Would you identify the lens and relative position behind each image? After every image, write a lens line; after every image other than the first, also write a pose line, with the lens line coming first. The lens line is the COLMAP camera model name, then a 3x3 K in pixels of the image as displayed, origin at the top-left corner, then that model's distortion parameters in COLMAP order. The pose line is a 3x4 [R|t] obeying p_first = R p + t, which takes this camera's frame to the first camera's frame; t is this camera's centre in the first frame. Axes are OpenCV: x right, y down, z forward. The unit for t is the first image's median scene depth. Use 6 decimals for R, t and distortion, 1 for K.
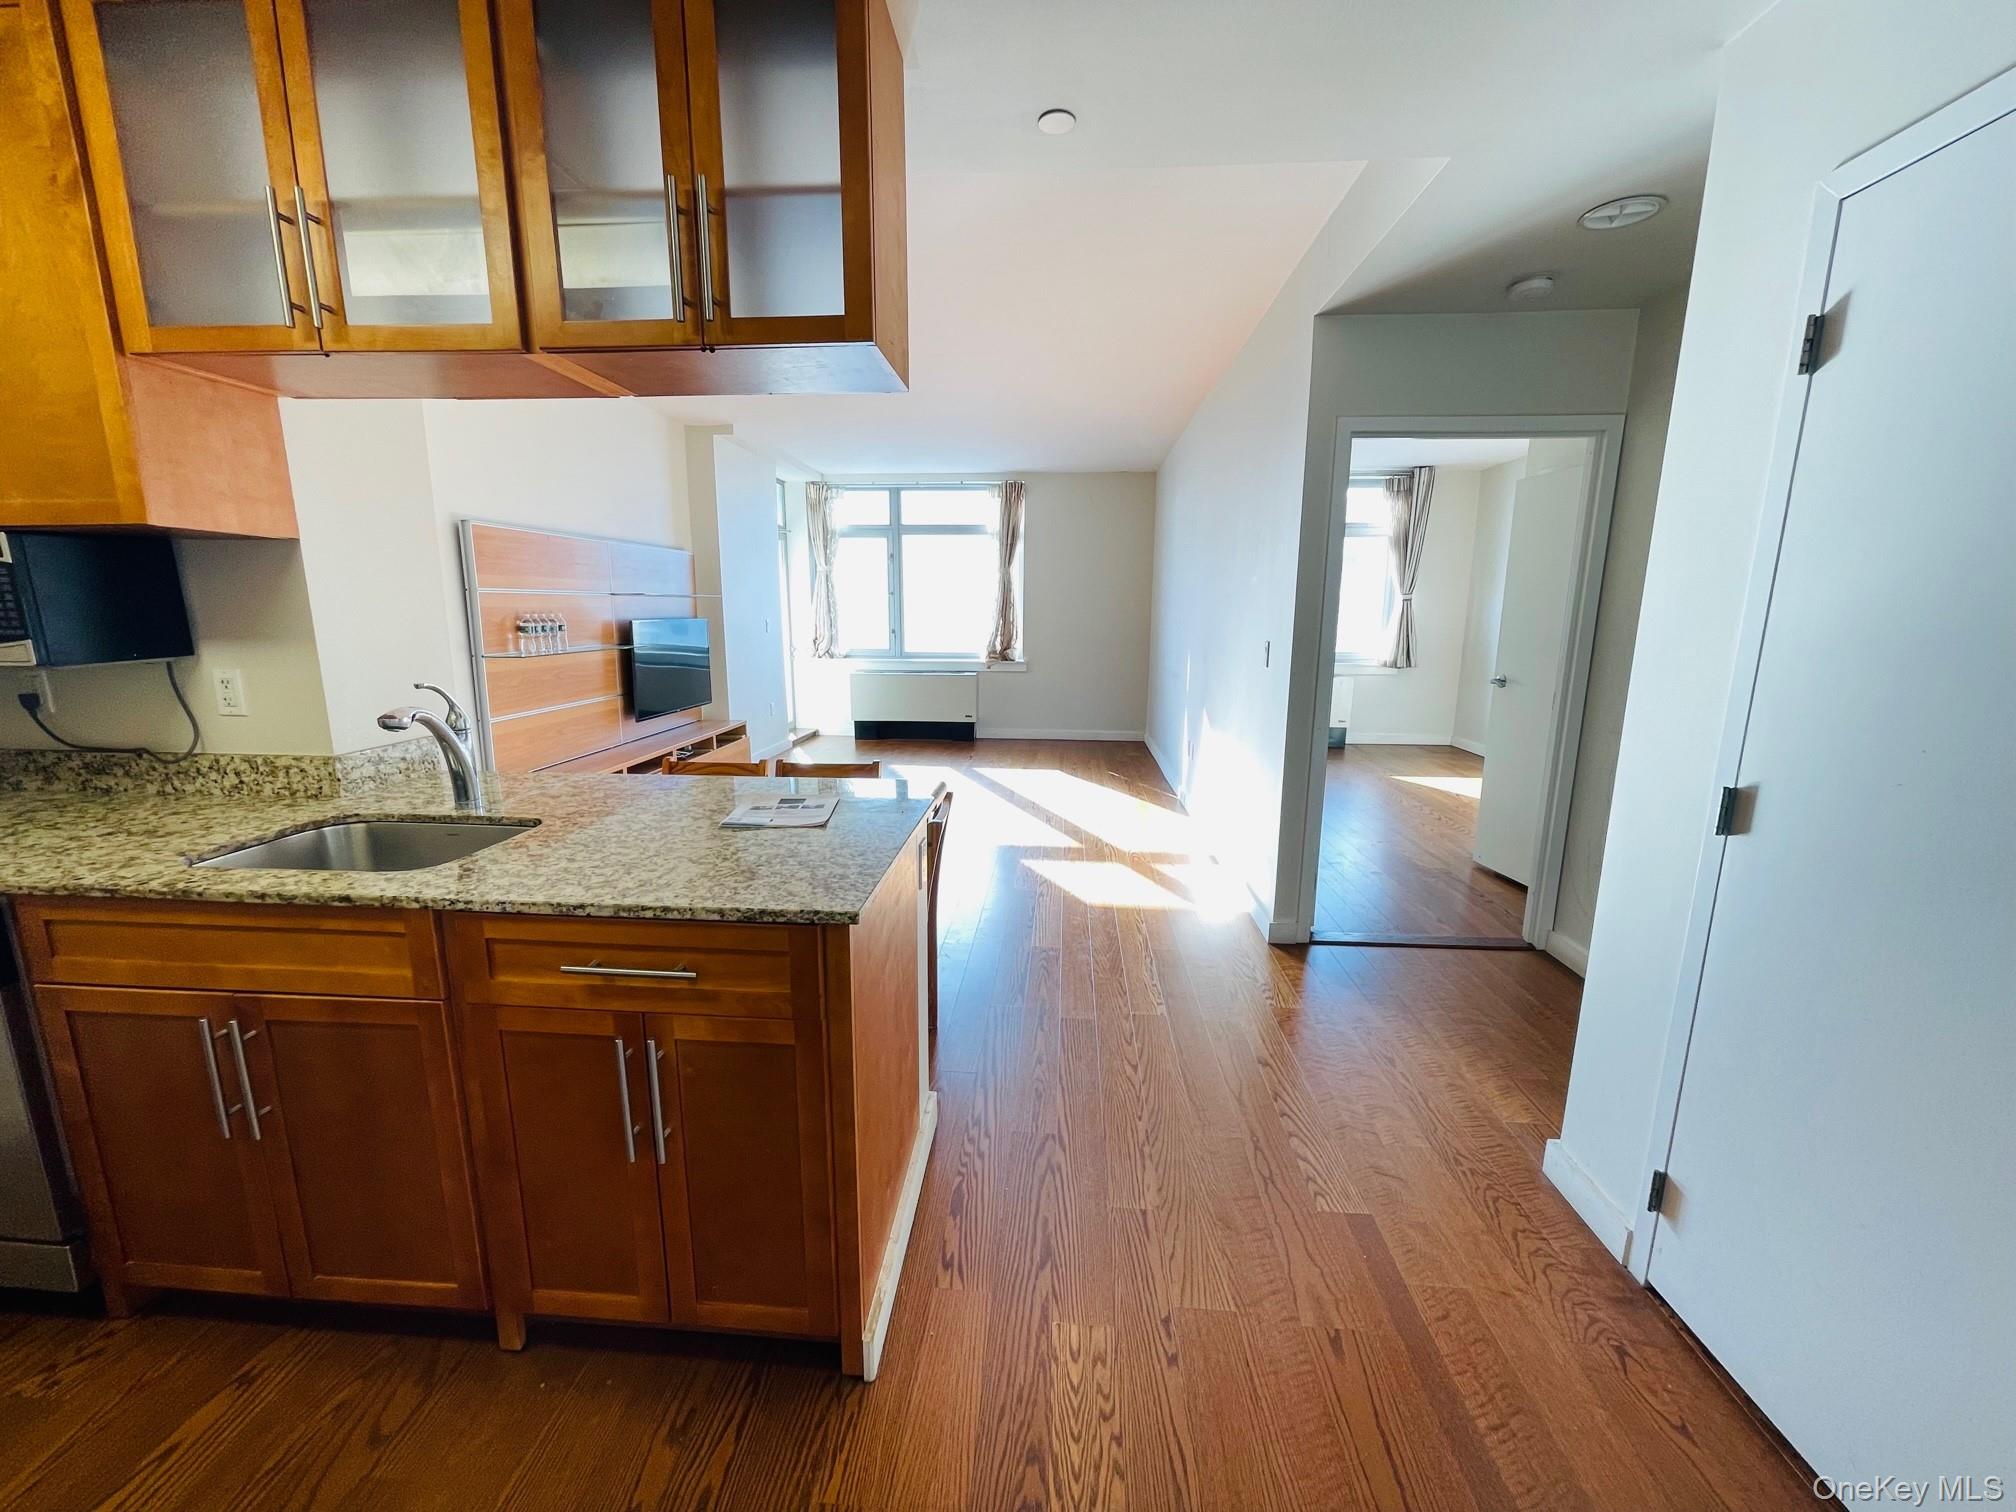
lens RADIAL K [[817.1, 0, 1007.0], [0, 817.1, 764.0], [0, 0, 1]] dist [-0.003255, 0.003603]
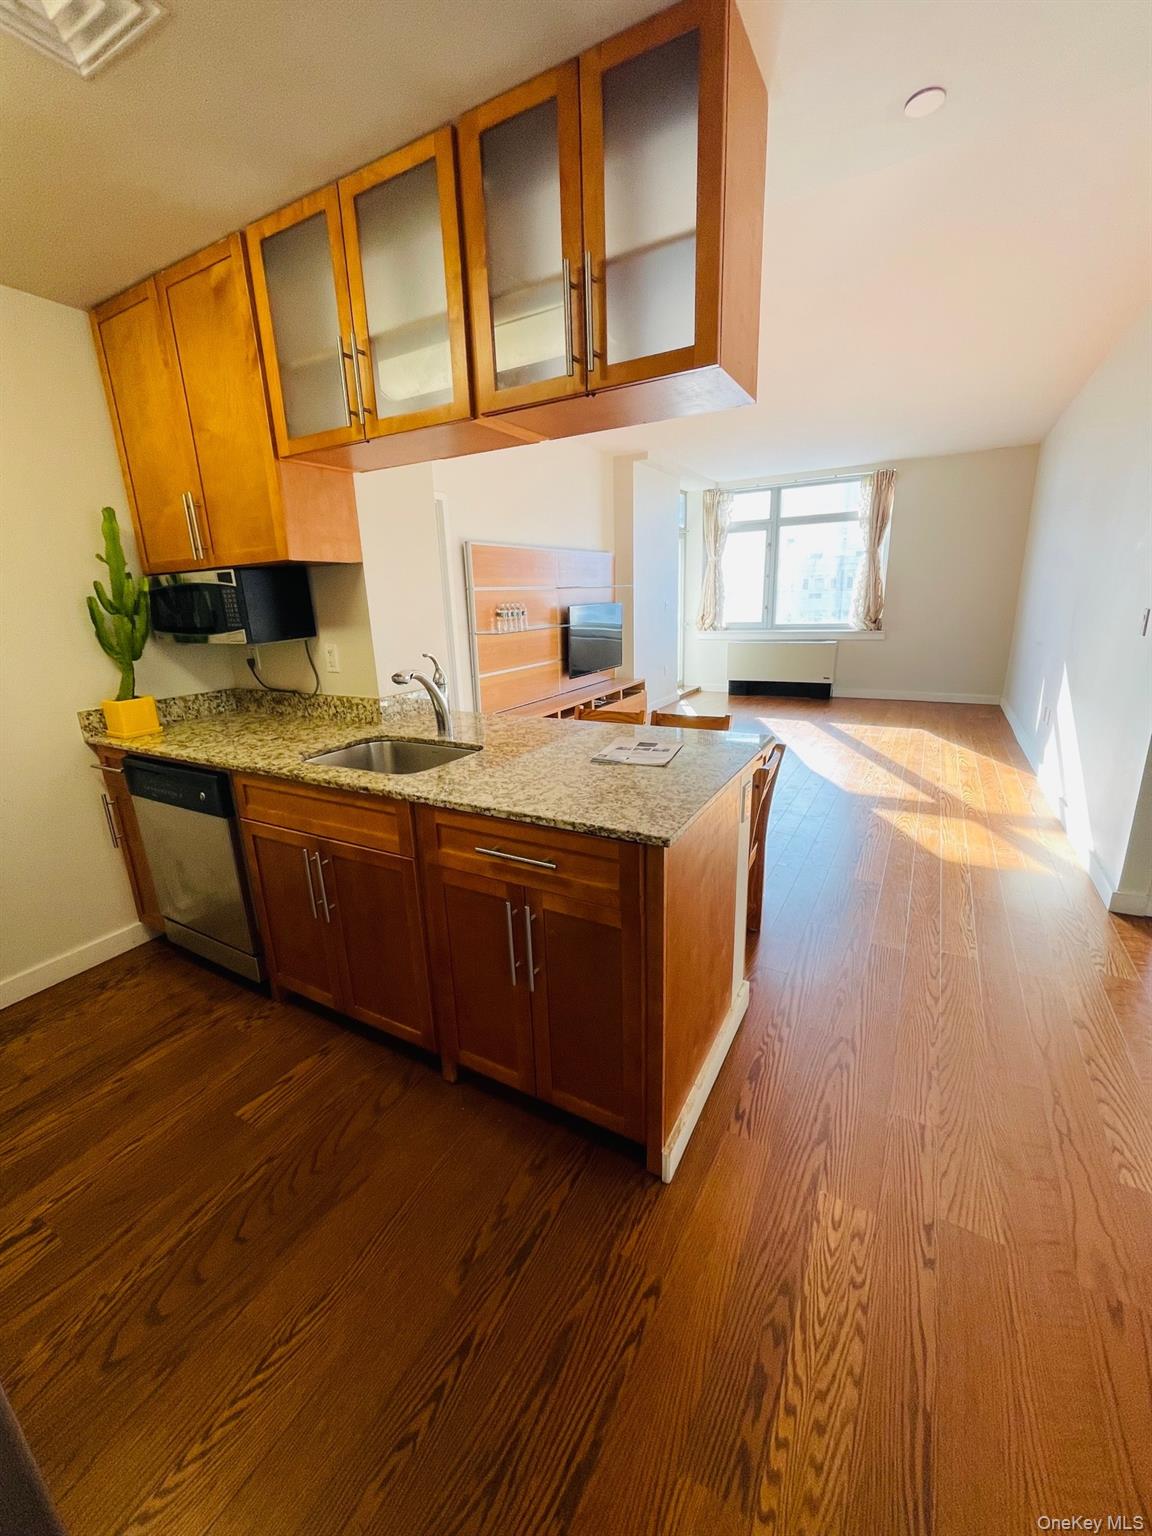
lens RADIAL K [[622.5, 0, 570.5], [0, 622.5, 762.8], [0, 0, 1]] dist [-0.003255, 0.003603]
pose [[0.901322, 0.076830, -0.426281, 0.064380], [-0.041785, 0.994976, 0.090978, -0.013056], [0.431129, -0.064188, 0.900004, 0.052851]]
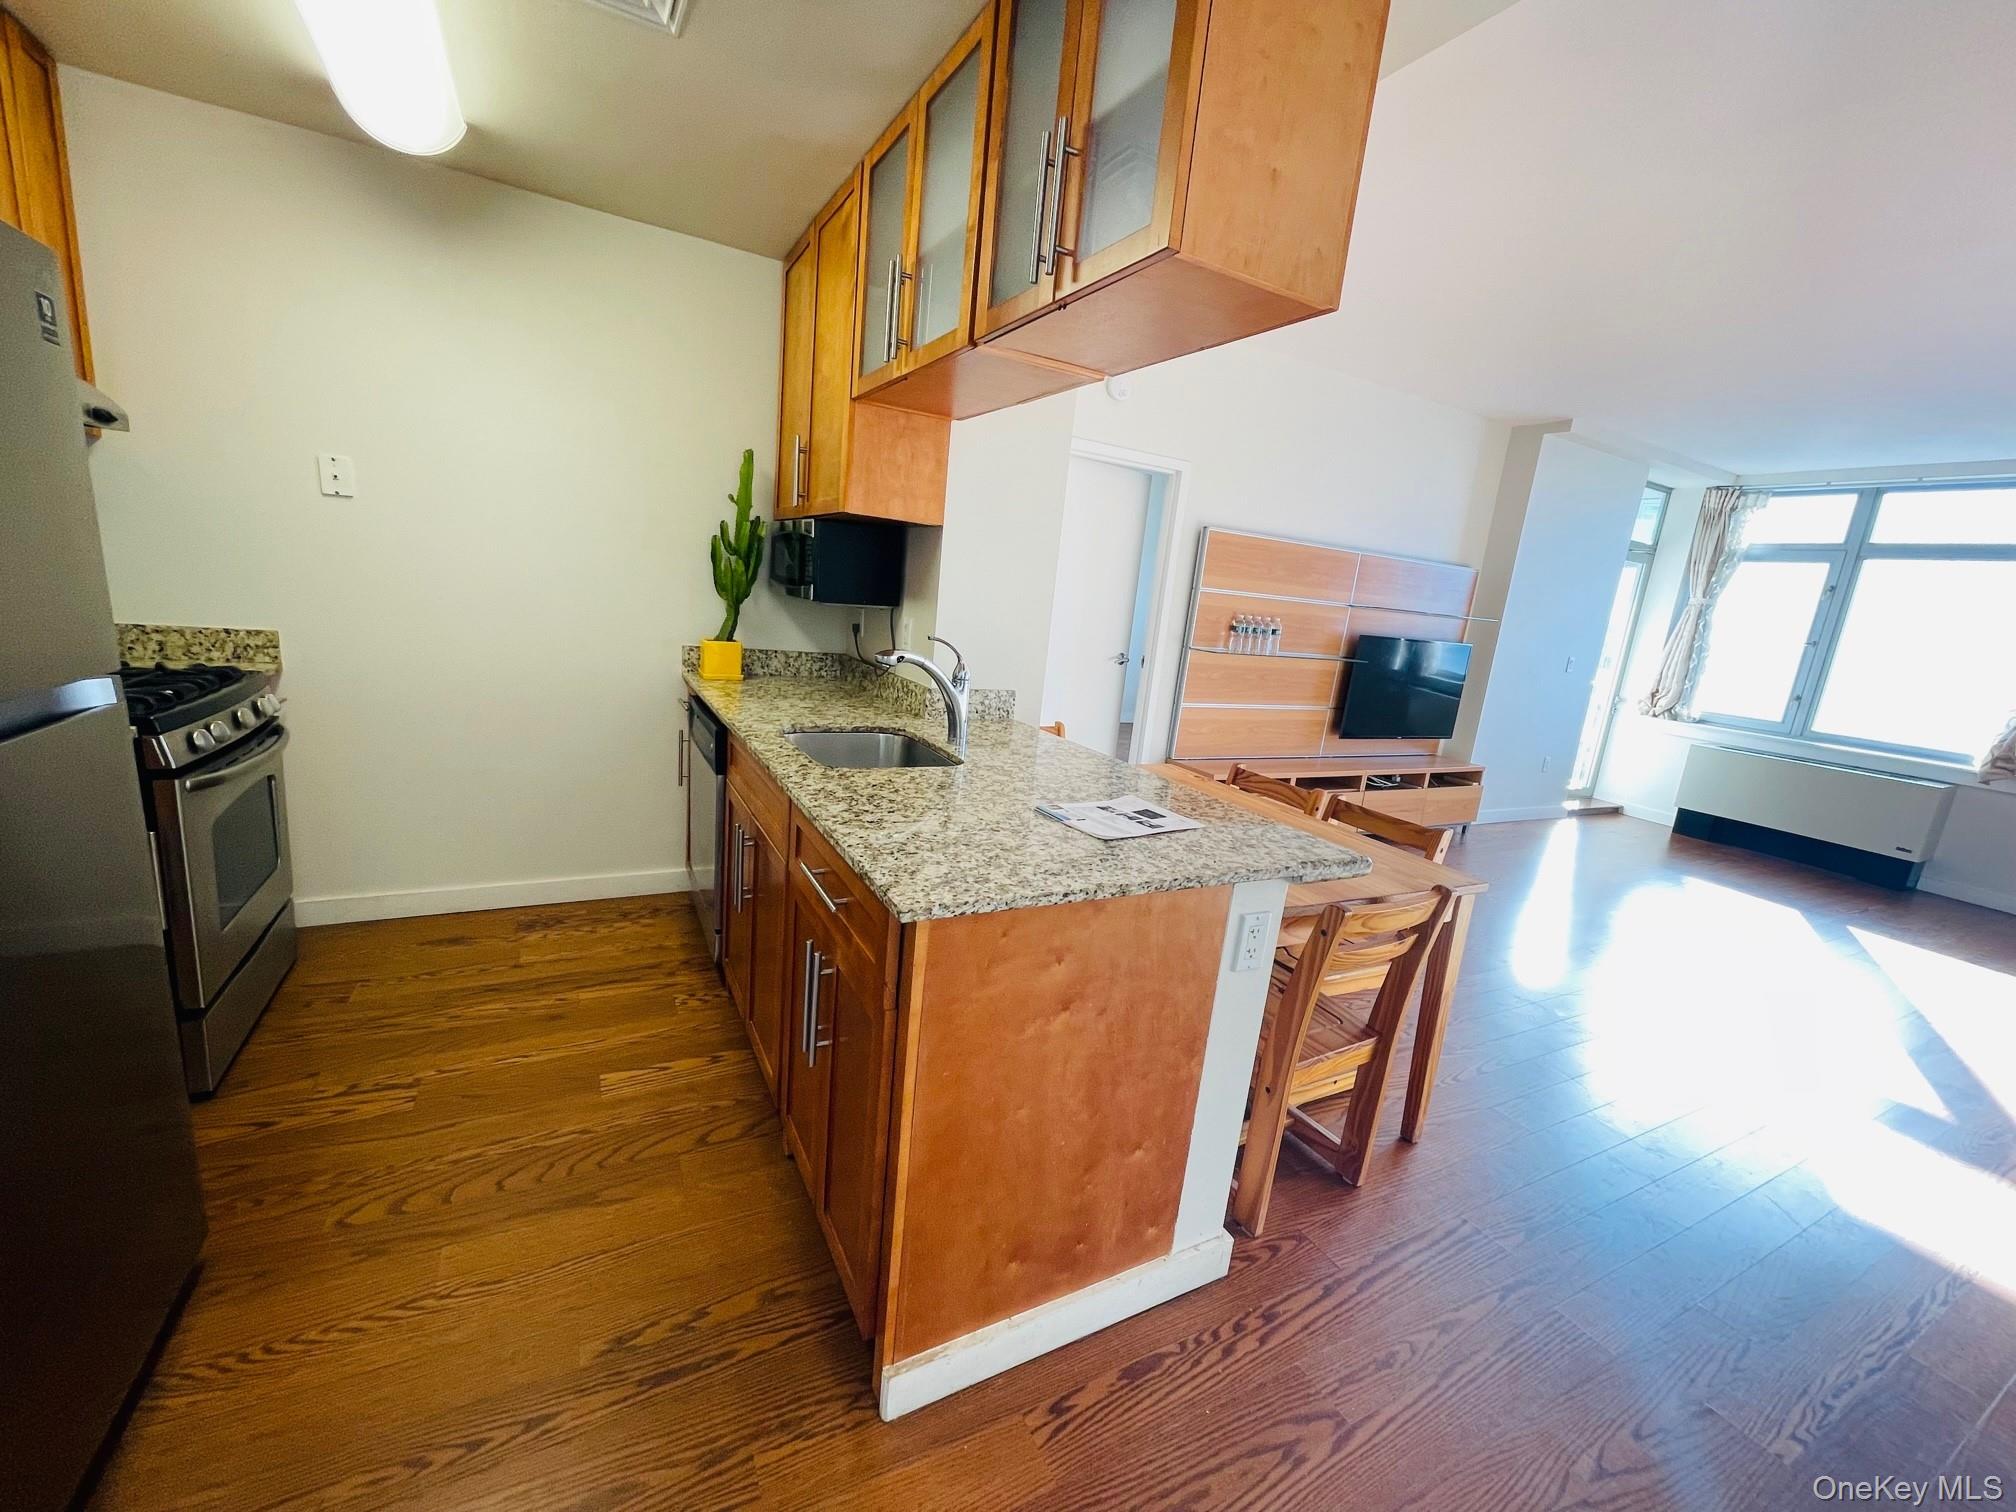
lens RADIAL K [[817.1, 0, 1007.0], [0, 817.1, 764.0], [0, 0, 1]] dist [-0.003255, 0.003603]
pose [[0.527907, 0.224280, -0.819154, 0.439466], [-0.250684, 0.962678, 0.102022, -0.069297], [0.811463, 0.151490, 0.564428, 0.436837]]
